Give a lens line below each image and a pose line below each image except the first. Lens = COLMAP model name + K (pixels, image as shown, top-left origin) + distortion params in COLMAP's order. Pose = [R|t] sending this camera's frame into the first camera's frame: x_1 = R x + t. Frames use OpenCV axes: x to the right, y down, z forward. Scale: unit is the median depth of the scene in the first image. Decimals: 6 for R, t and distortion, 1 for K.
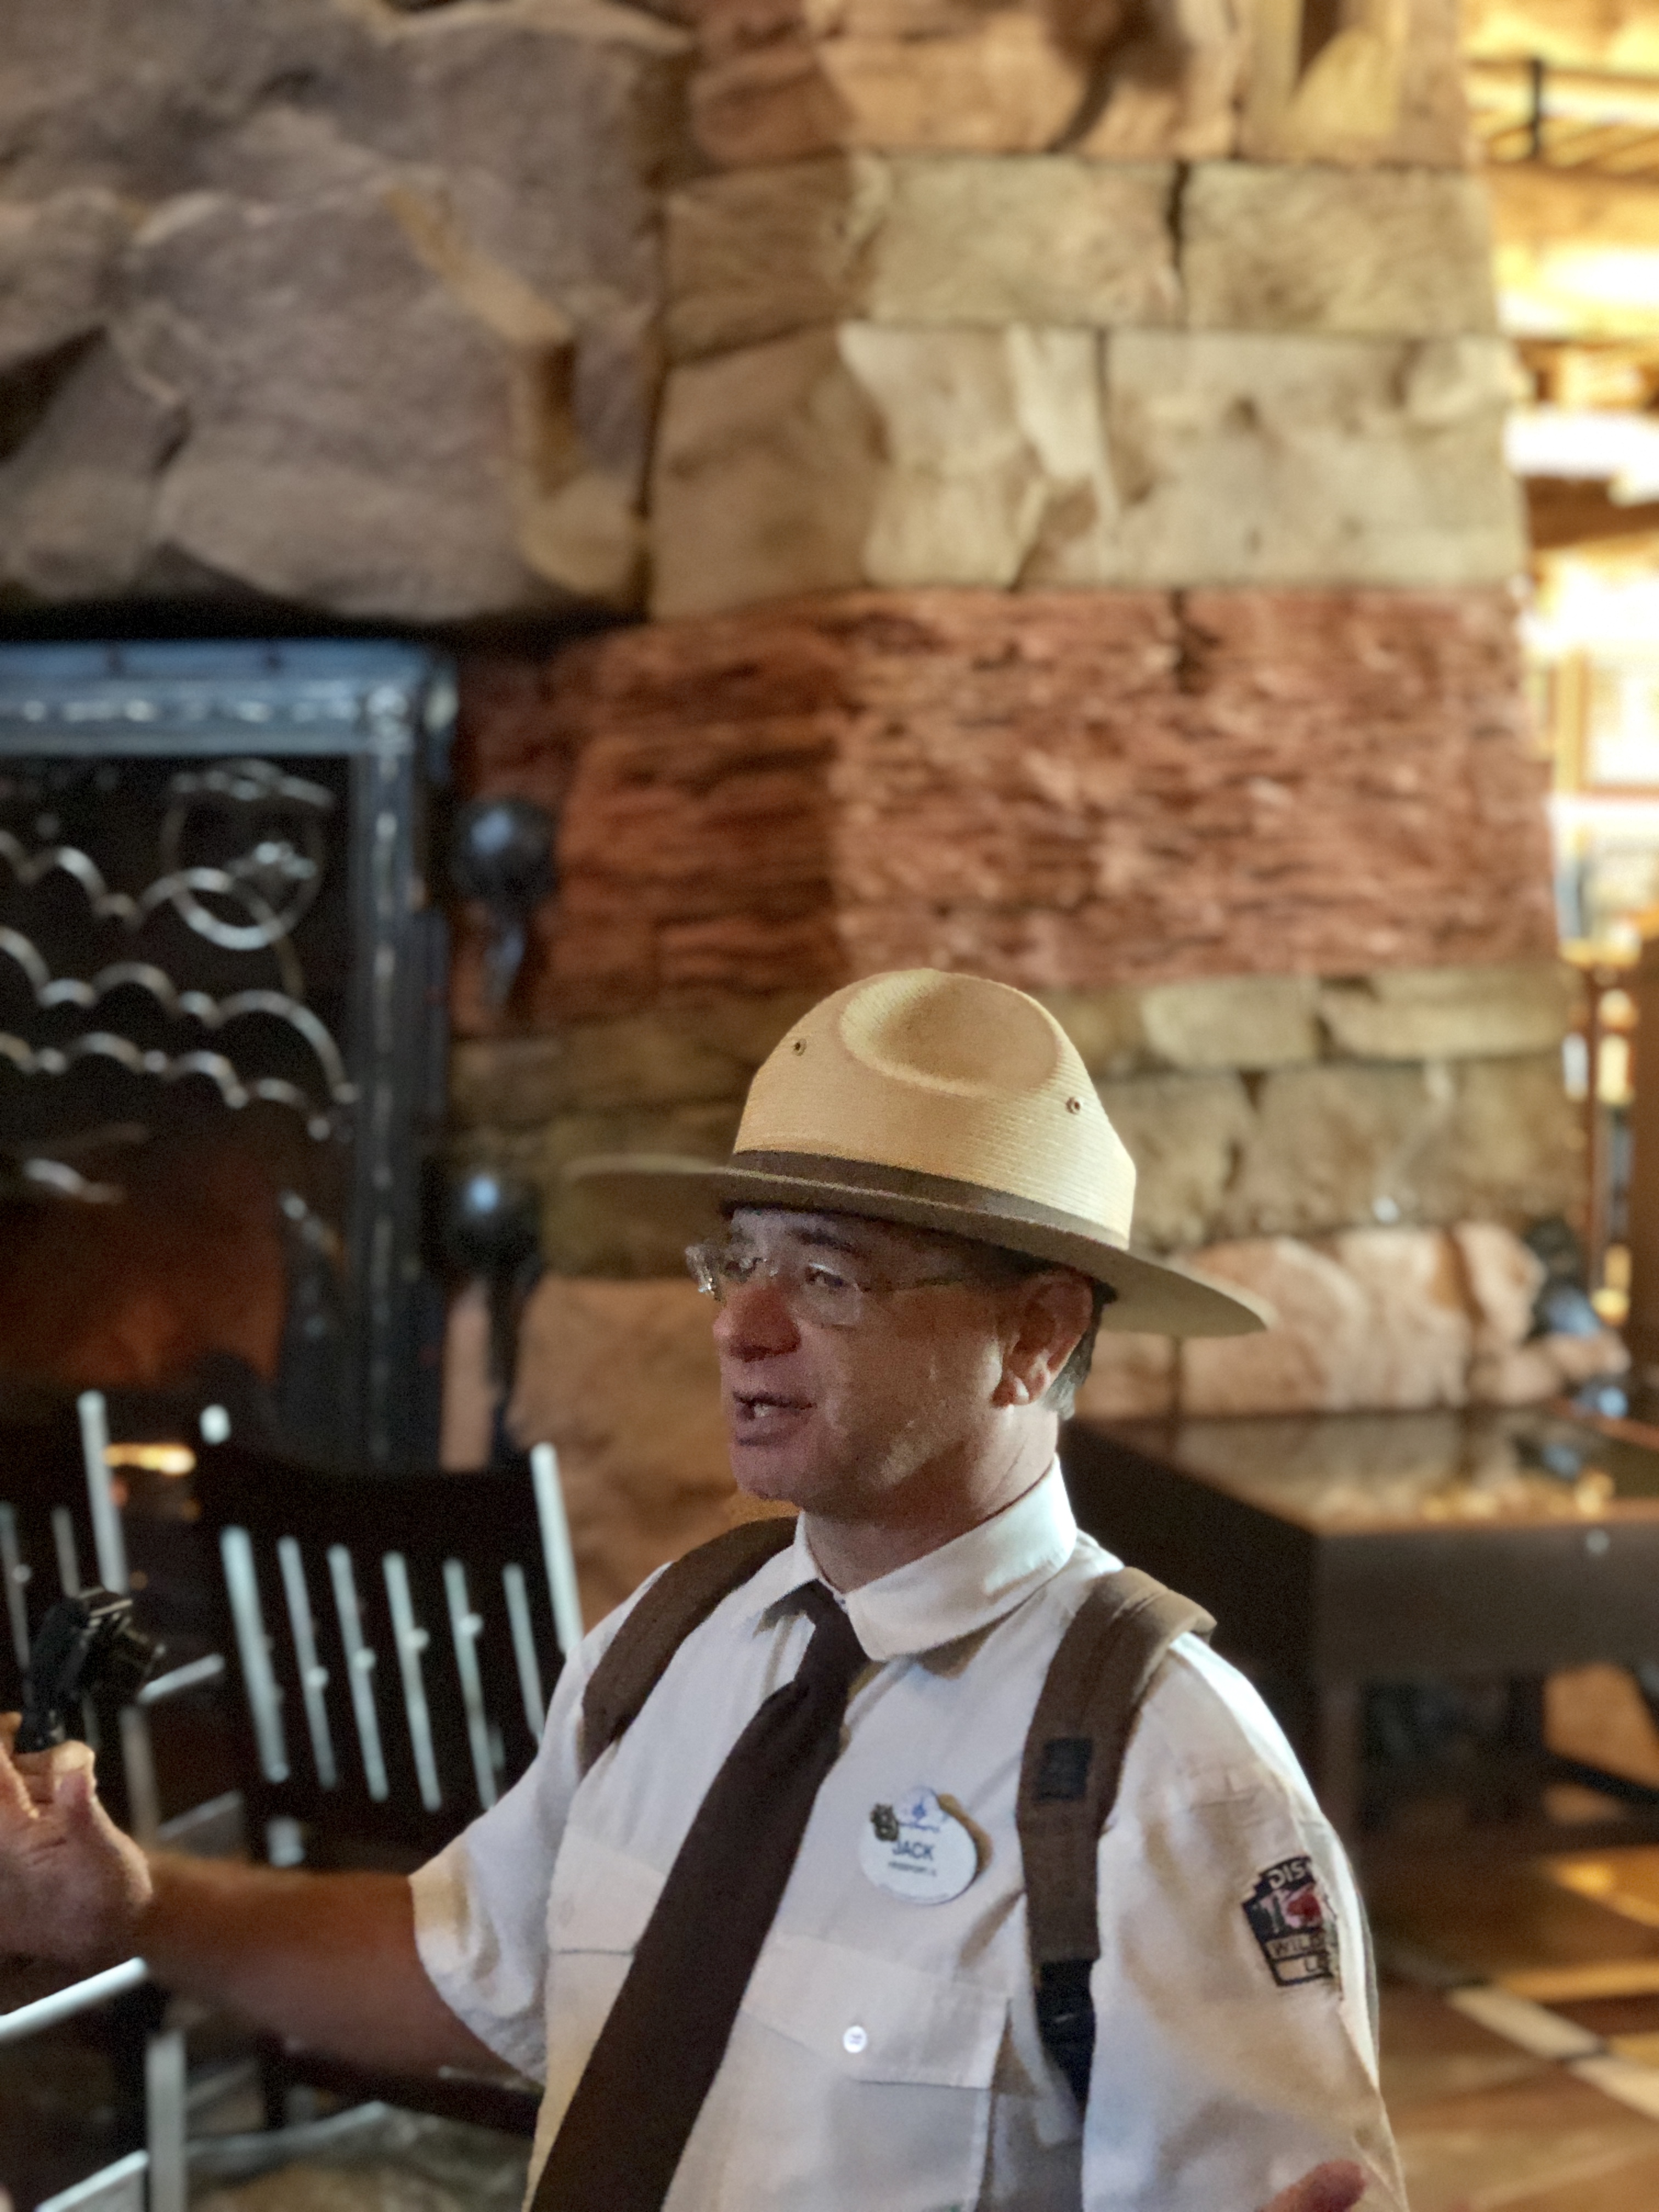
lens RADIAL K [[3687.4, 0, 828.5], [0, 3687.4, 1105.6], [0, 0, 1]] dist [0.025100, 0.000000]
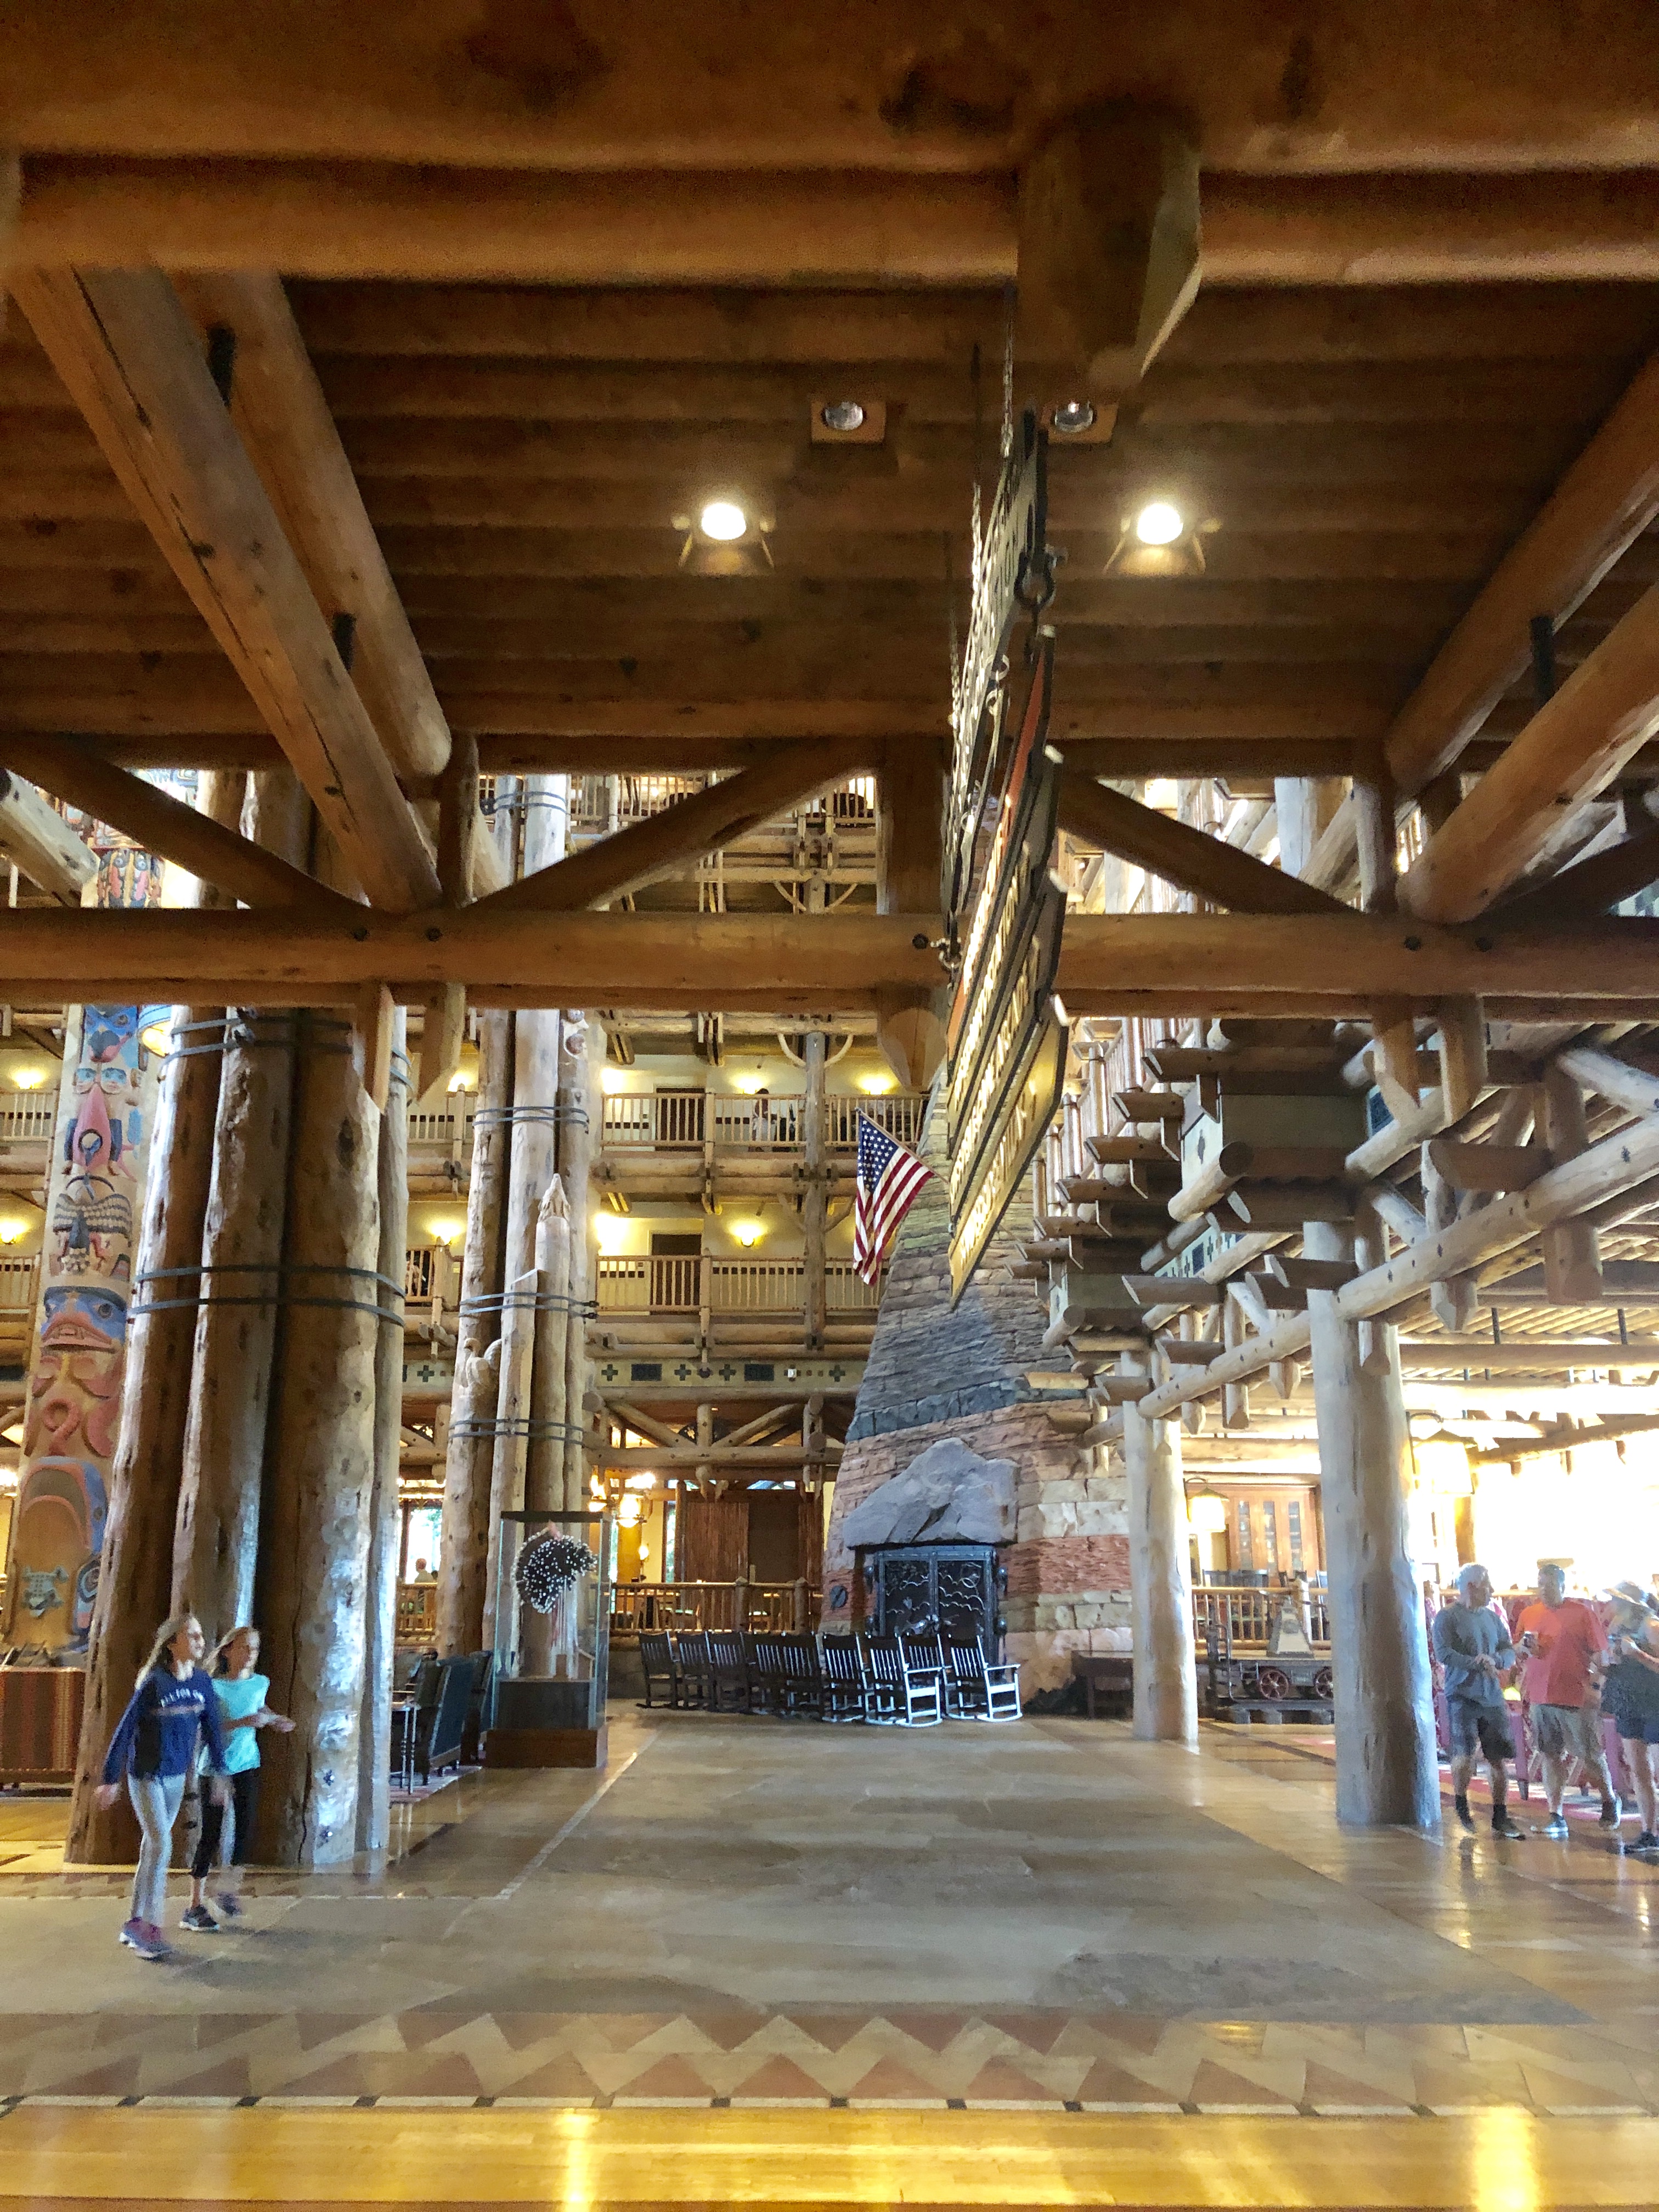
lens RADIAL K [[1822.7, 0, 828.8], [0, 1822.7, 1108.4], [0, 0, 1]] dist [0.026958, -0.050659]
pose [[0.940115, -0.095997, -0.327059, 0.884962], [-0.009189, 0.952035, -0.305853, 0.167618], [0.340732, 0.290542, 0.894140, -2.703758]]
